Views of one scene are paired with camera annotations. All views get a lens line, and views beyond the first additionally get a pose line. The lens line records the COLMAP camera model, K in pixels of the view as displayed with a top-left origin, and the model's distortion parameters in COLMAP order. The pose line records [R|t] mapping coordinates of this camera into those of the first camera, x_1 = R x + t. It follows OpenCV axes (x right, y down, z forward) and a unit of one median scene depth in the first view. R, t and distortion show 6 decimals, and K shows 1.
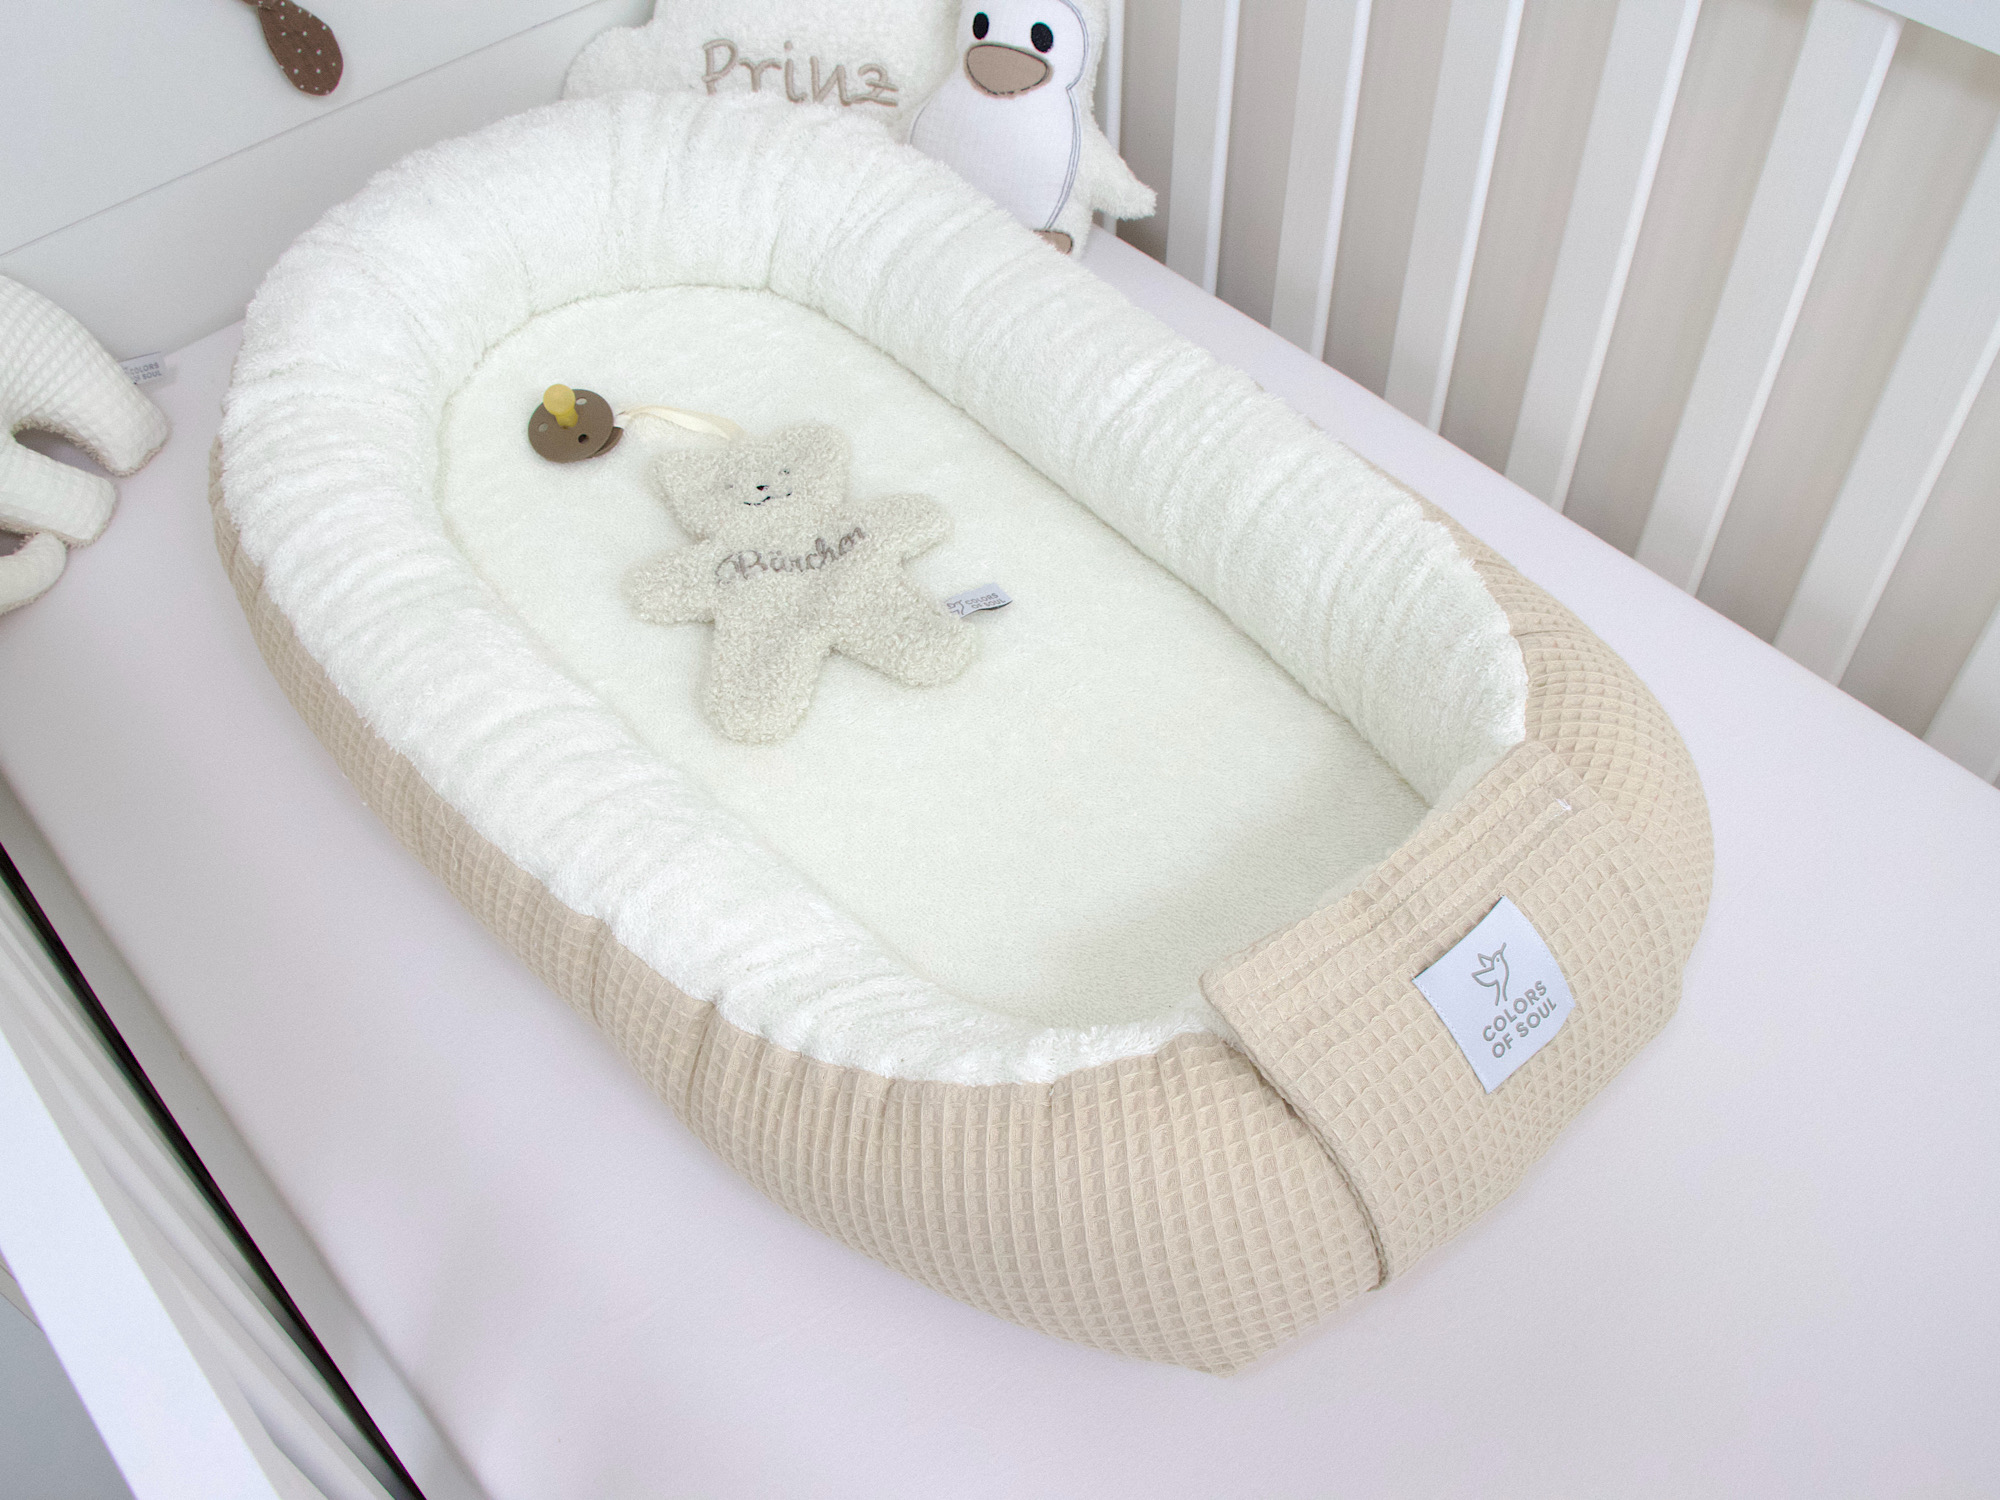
lens RADIAL K [[1814.1, 0, 973.0], [0, 1814.1, 747.2], [0, 0, 1]] dist [-0.199517, 0.186436]
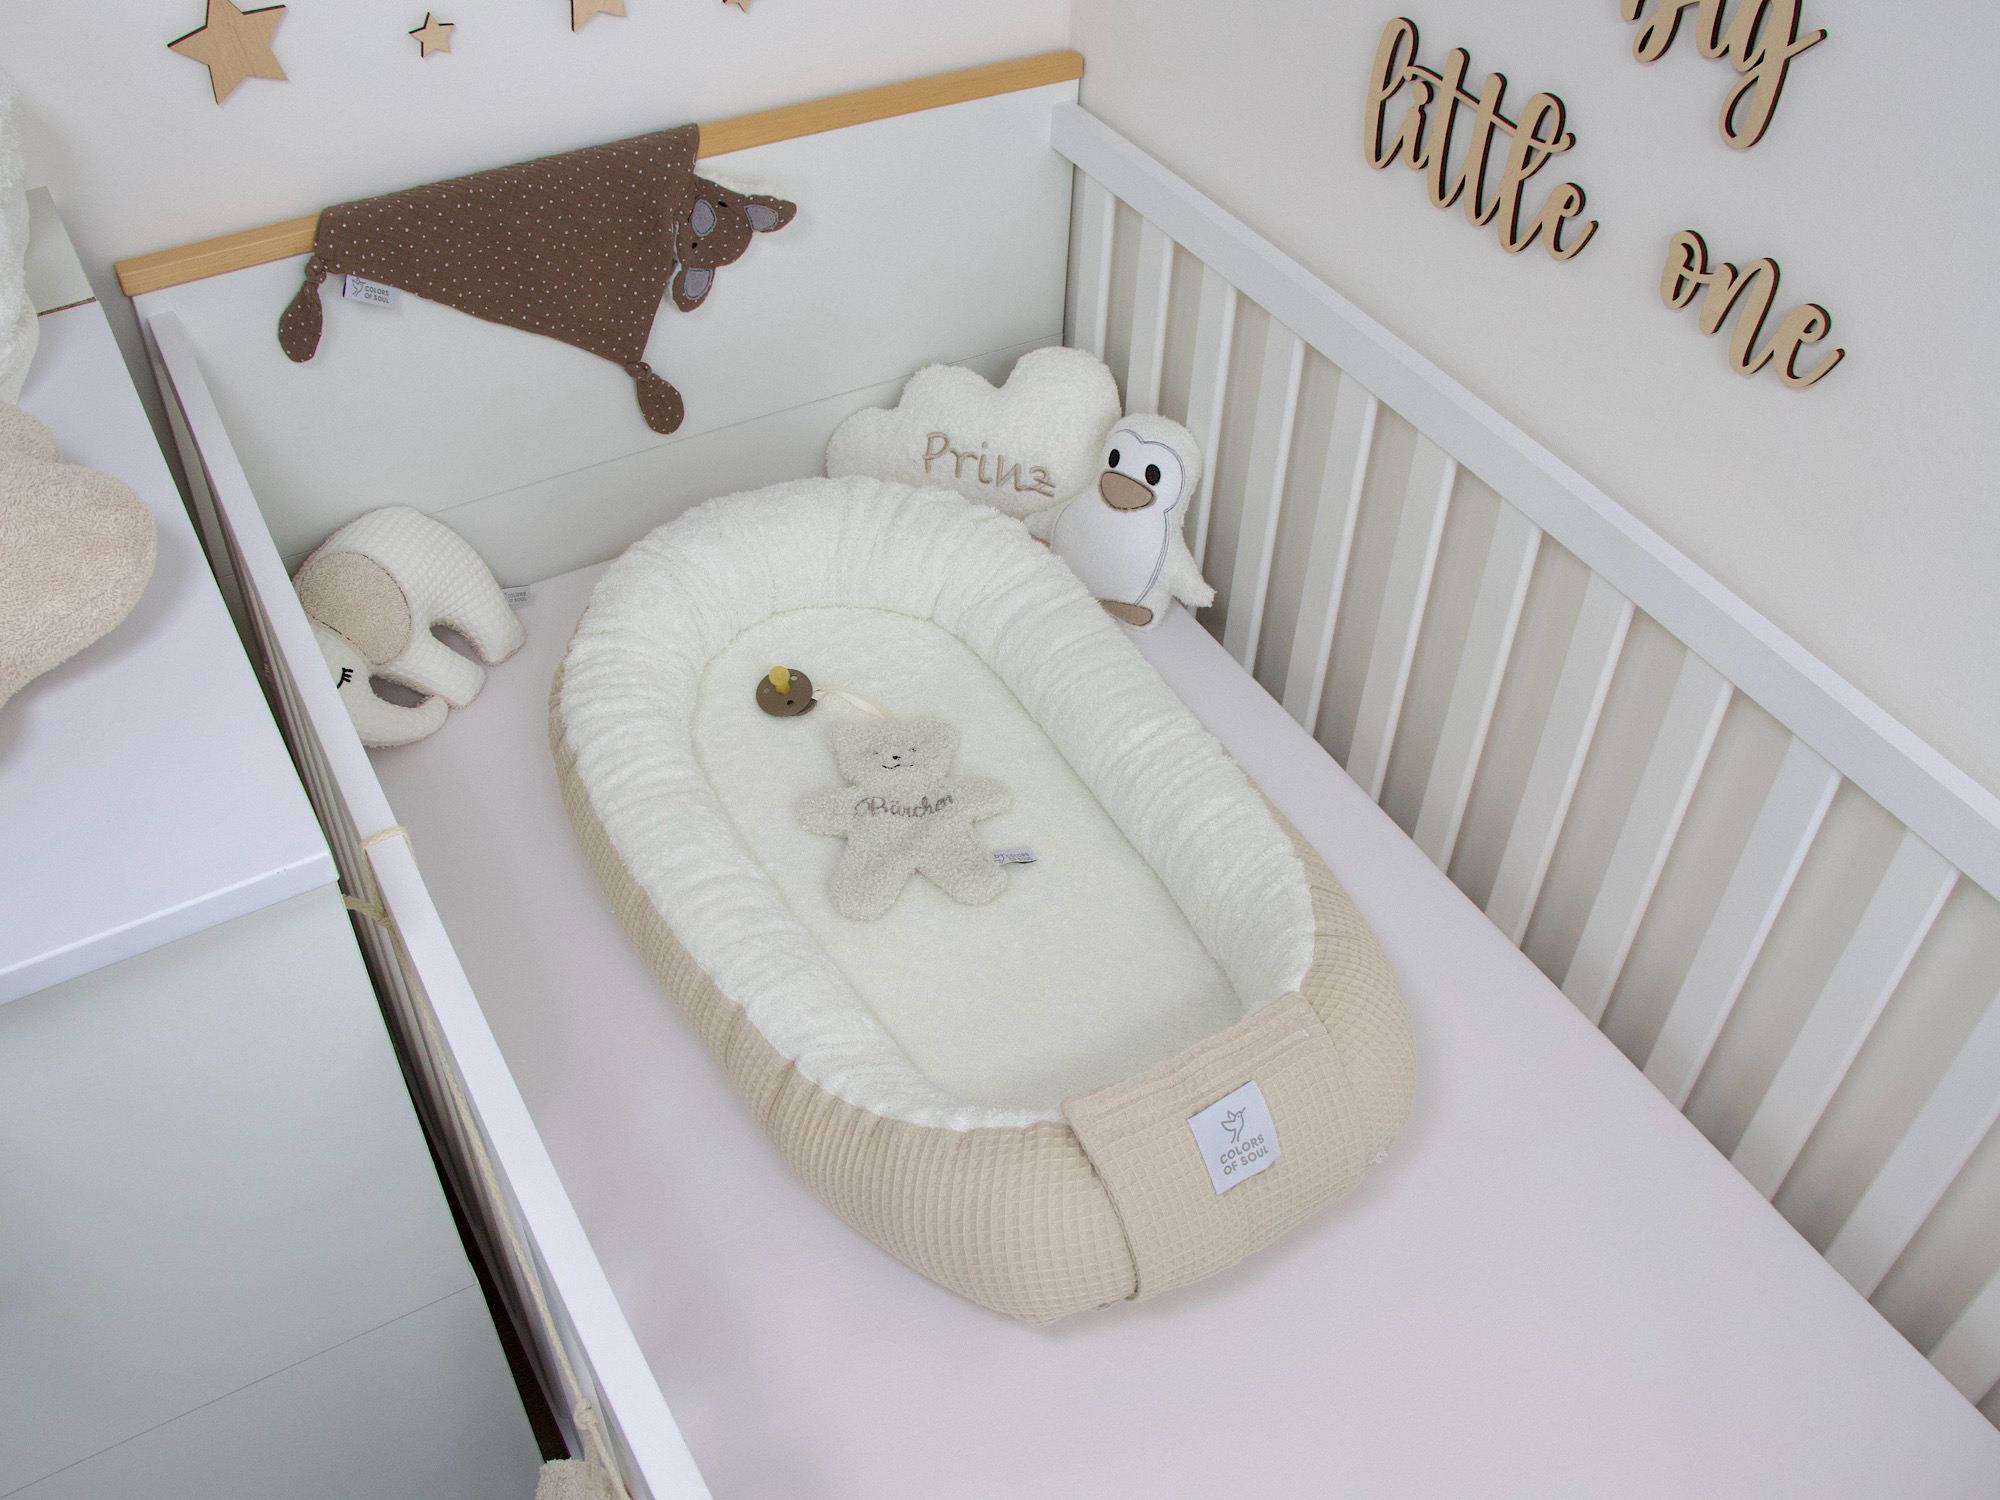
lens RADIAL K [[1859.4, 0, 983.2], [0, 1859.4, 753.5], [0, 0, 1]] dist [-0.191194, 0.177787]
pose [[0.978016, 0.172895, -0.116587, 0.145465], [-0.184426, 0.978085, -0.096623, -0.007132], [0.097326, 0.116001, 0.988469, -0.594226]]
